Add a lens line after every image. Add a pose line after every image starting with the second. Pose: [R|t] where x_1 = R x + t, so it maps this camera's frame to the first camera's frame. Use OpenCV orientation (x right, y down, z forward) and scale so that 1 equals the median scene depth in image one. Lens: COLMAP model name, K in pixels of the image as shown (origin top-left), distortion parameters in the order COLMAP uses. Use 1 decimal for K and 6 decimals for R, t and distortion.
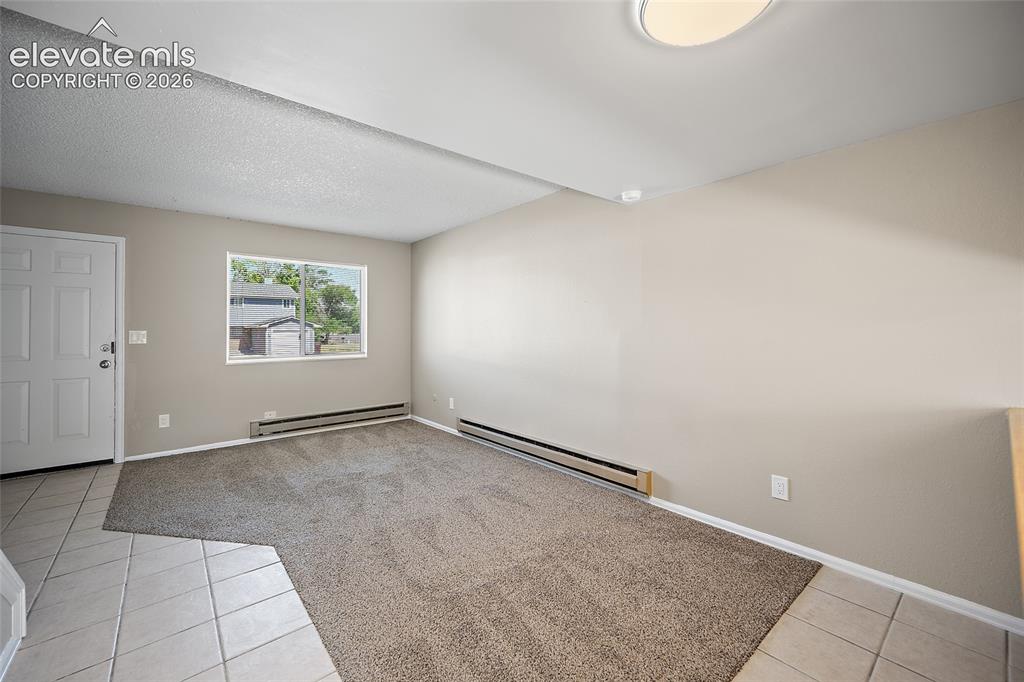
lens RADIAL K [[408.1, 0, 512.2], [0, 408.1, 328.0], [0, 0, 1]] dist [-0.001917, 0.000032]
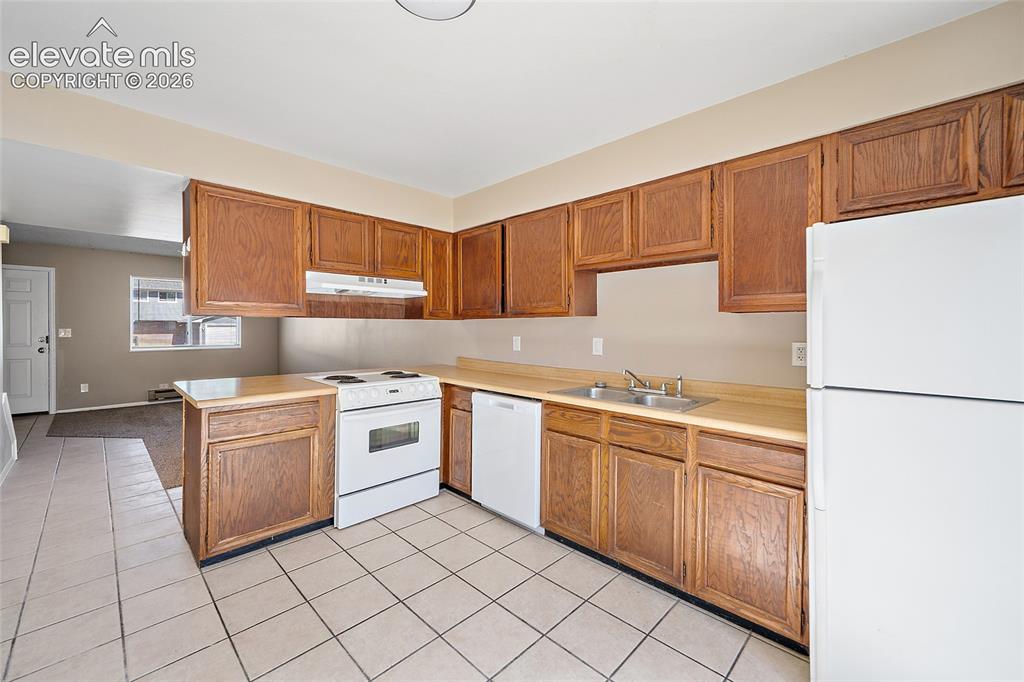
lens RADIAL K [[408.1, 0, 514.9], [0, 408.1, 331.1], [0, 0, 1]] dist [-0.001917, 0.000032]
pose [[0.995001, 0.007637, 0.099577, 0.609839], [-0.009257, 0.999832, 0.015817, -0.024415], [-0.099440, -0.016659, 0.994904, -0.688386]]
